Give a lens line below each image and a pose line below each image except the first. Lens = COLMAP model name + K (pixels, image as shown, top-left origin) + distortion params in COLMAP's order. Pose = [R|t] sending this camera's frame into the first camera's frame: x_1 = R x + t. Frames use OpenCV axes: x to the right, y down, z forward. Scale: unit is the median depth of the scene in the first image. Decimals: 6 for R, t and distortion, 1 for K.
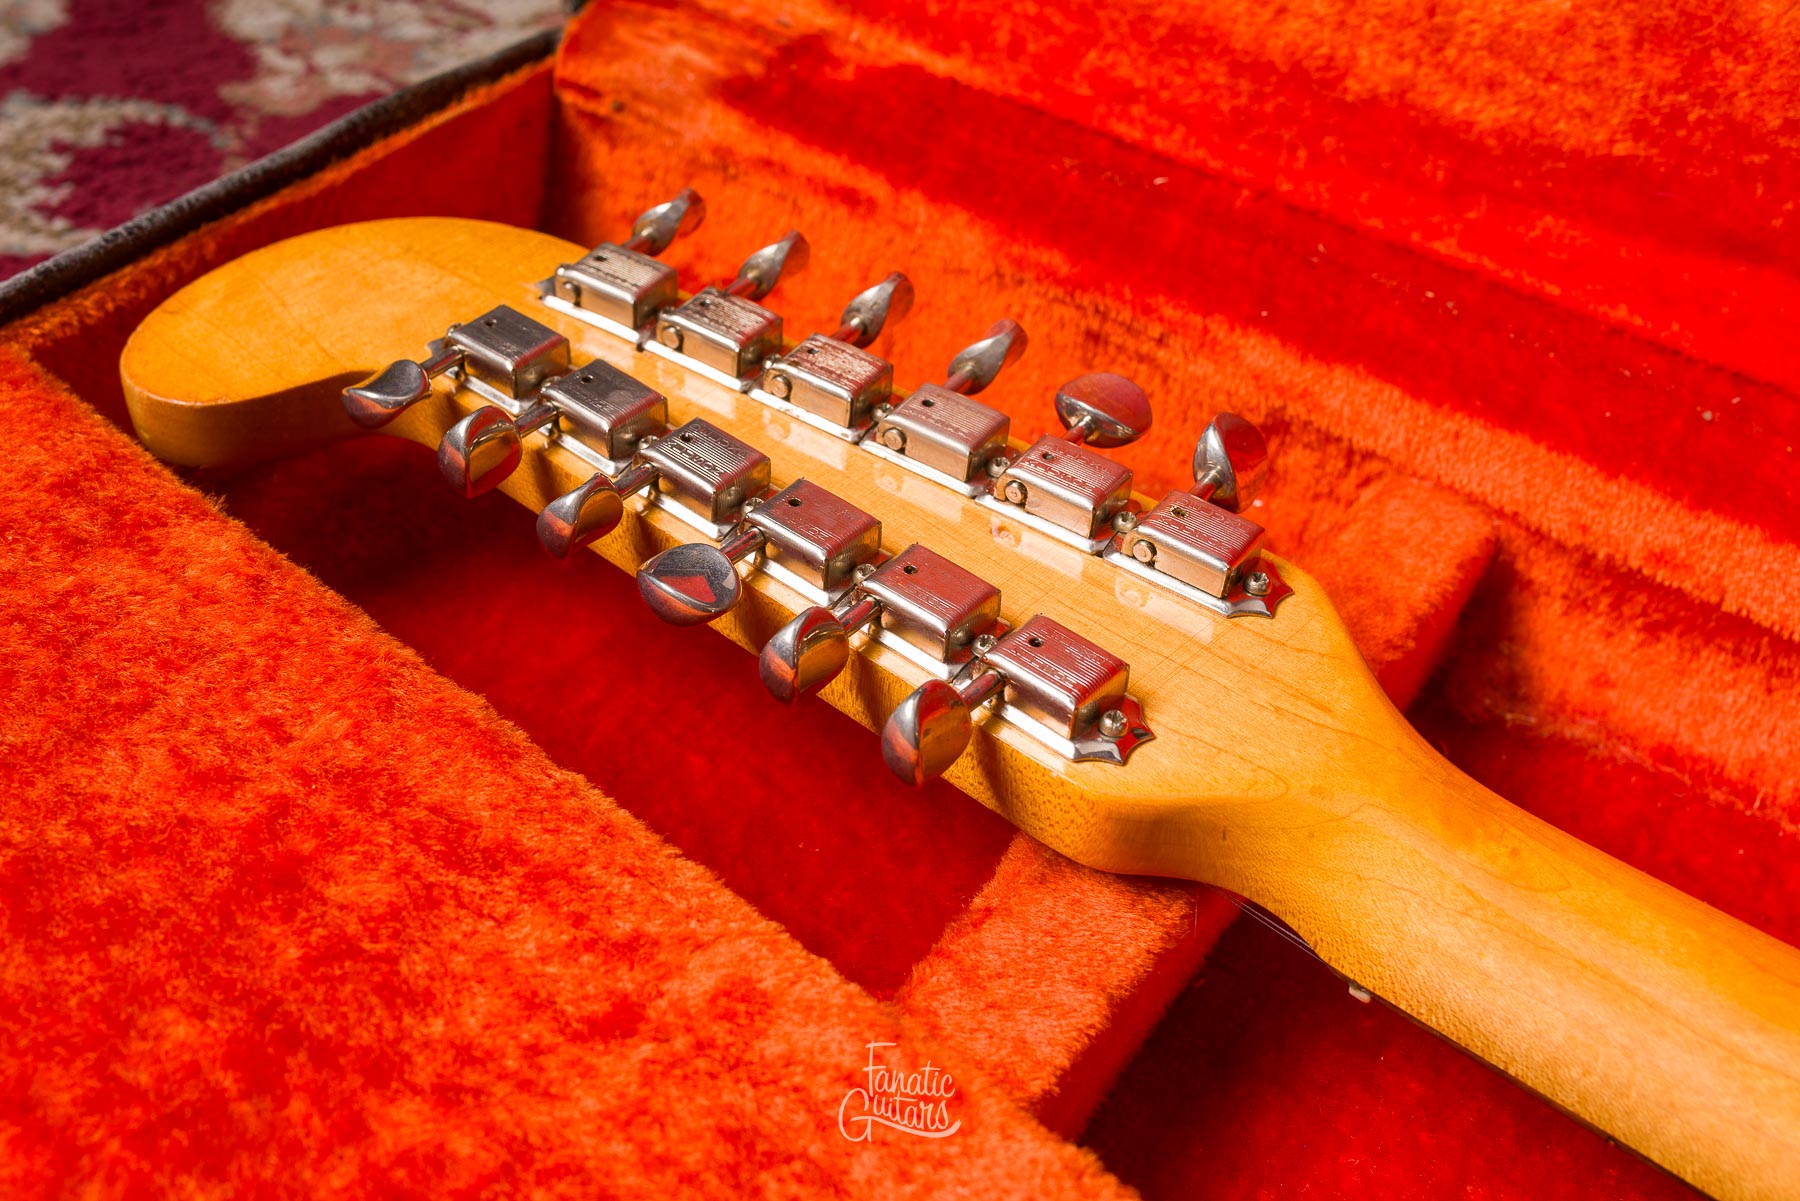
lens RADIAL K [[2051.6, 0, 827.8], [0, 2051.6, 513.1], [0, 0, 1]] dist [0.006303, -0.008819]
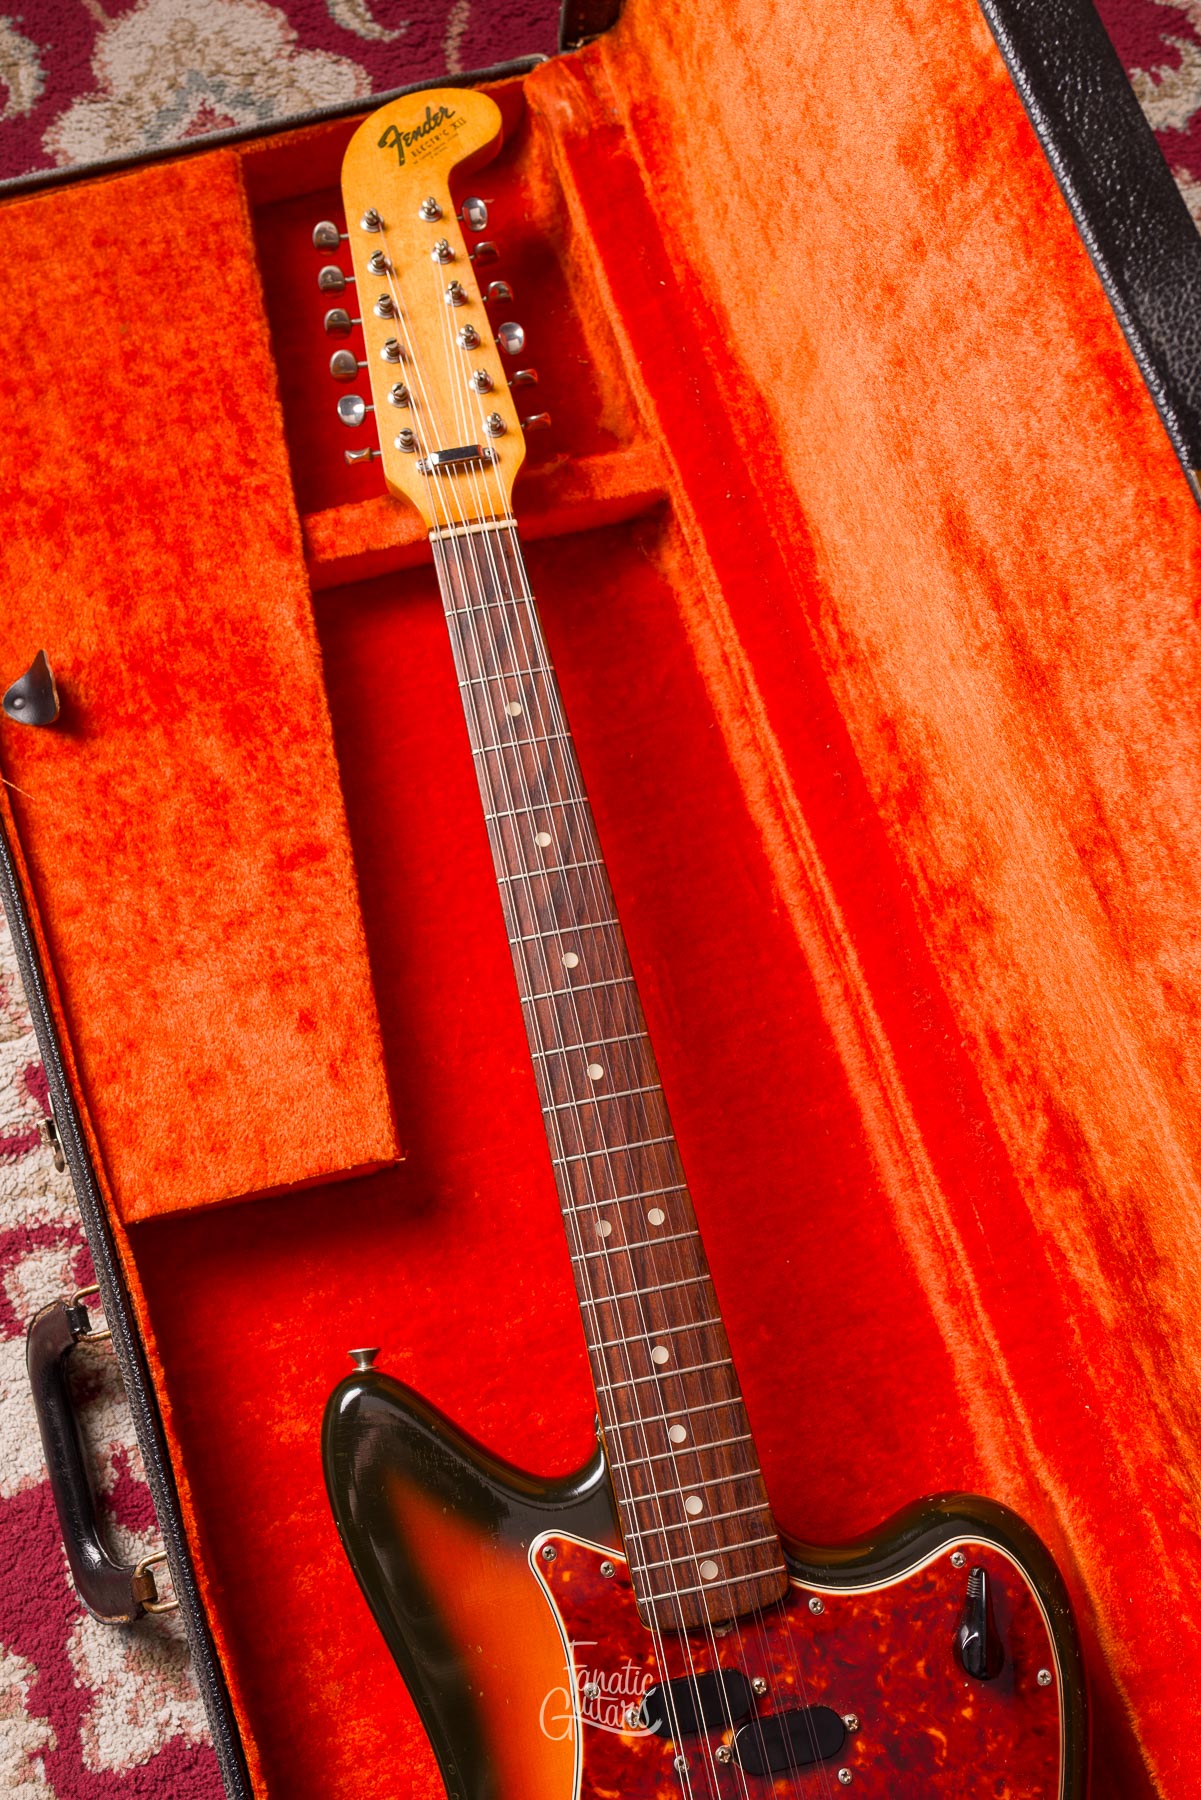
lens RADIAL K [[1837.6, 0, 566.9], [0, 1837.6, 851.5], [0, 0, 1]] dist [0.002102, -0.000386]
pose [[0.771162, 0.592705, -0.232400, 1.199806], [-0.363264, 0.709441, 0.603931, -1.172861], [0.522827, -0.381306, 0.762402, -1.151030]]
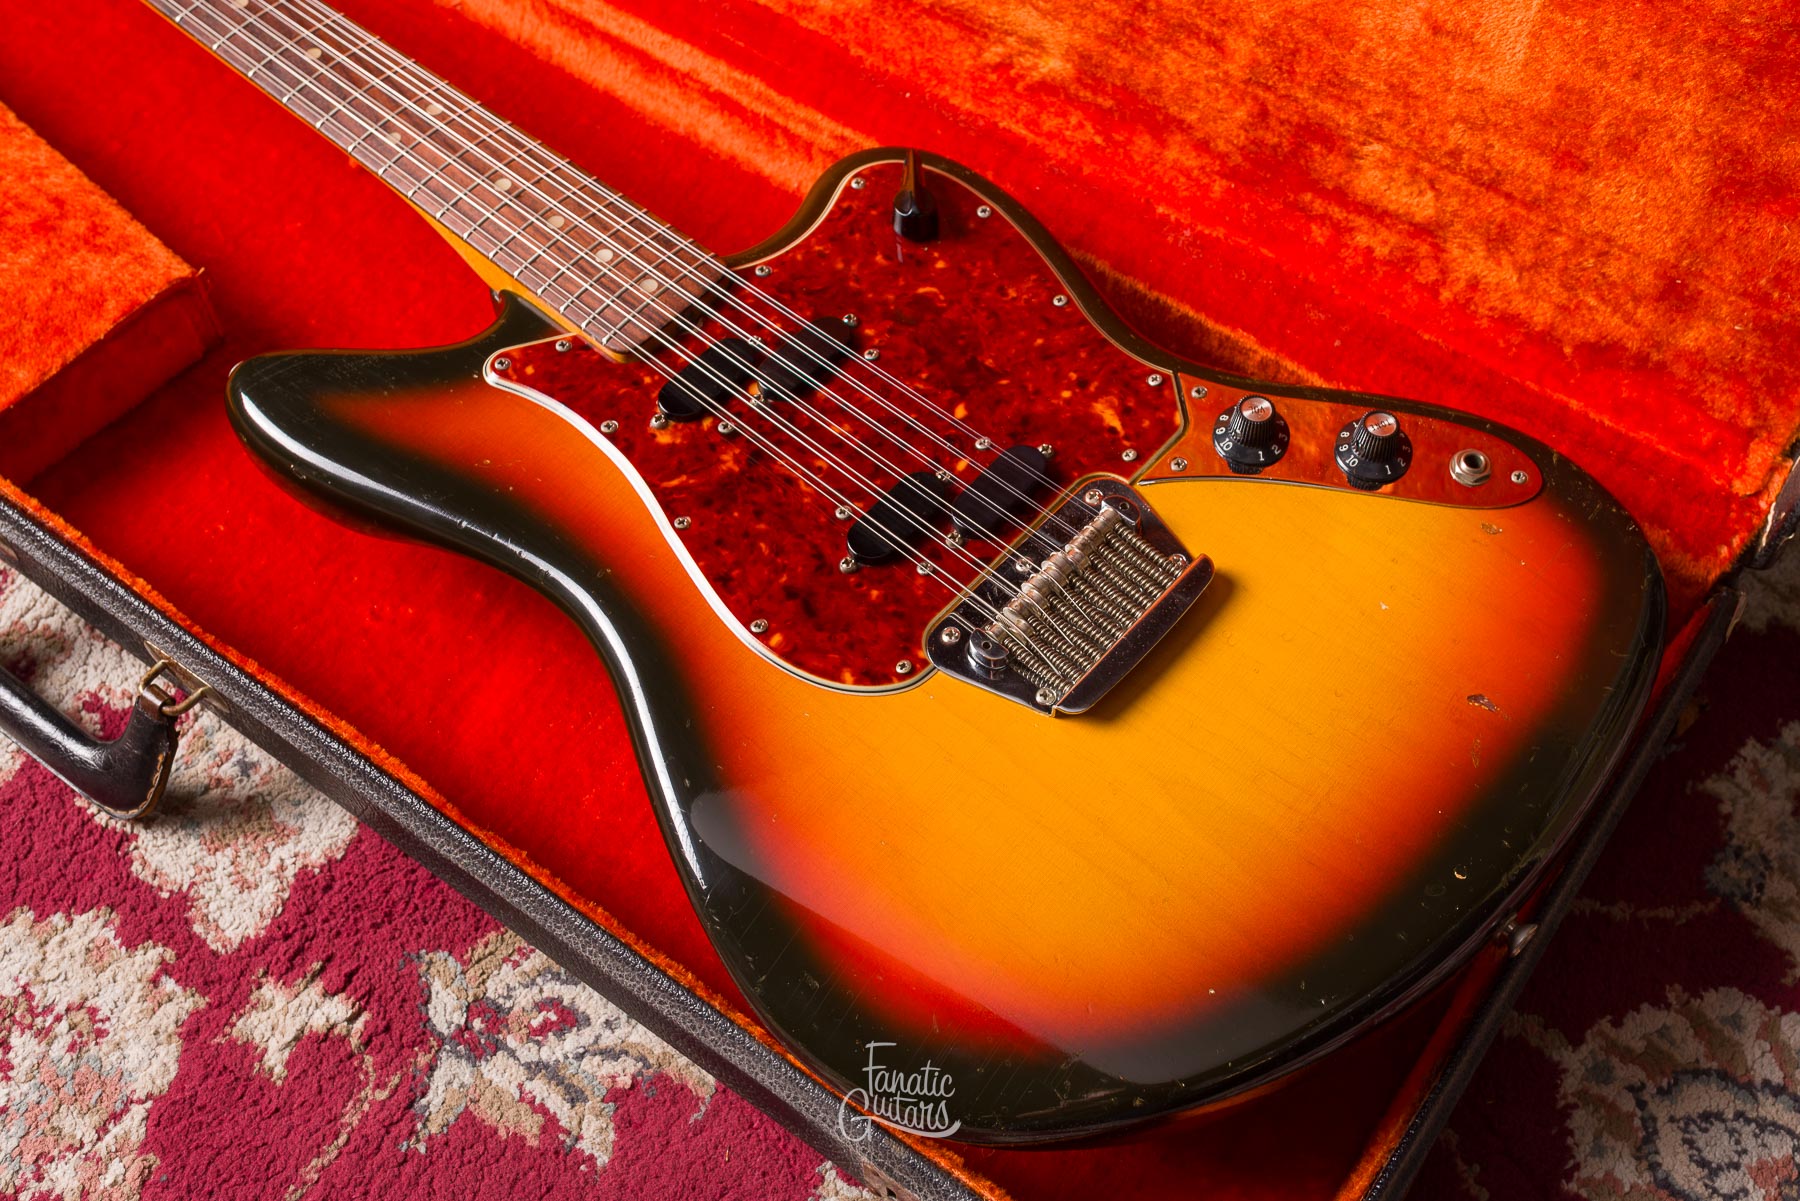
lens RADIAL K [[1926.6, 0, 995.3], [0, 1926.6, 575.2], [0, 0, 1]] dist [-0.004328, 0.013873]
pose [[0.996836, -0.013104, -0.078403, 1.876026], [0.038373, 0.943111, 0.330256, 0.220035], [0.069615, -0.332220, 0.940630, -1.896263]]
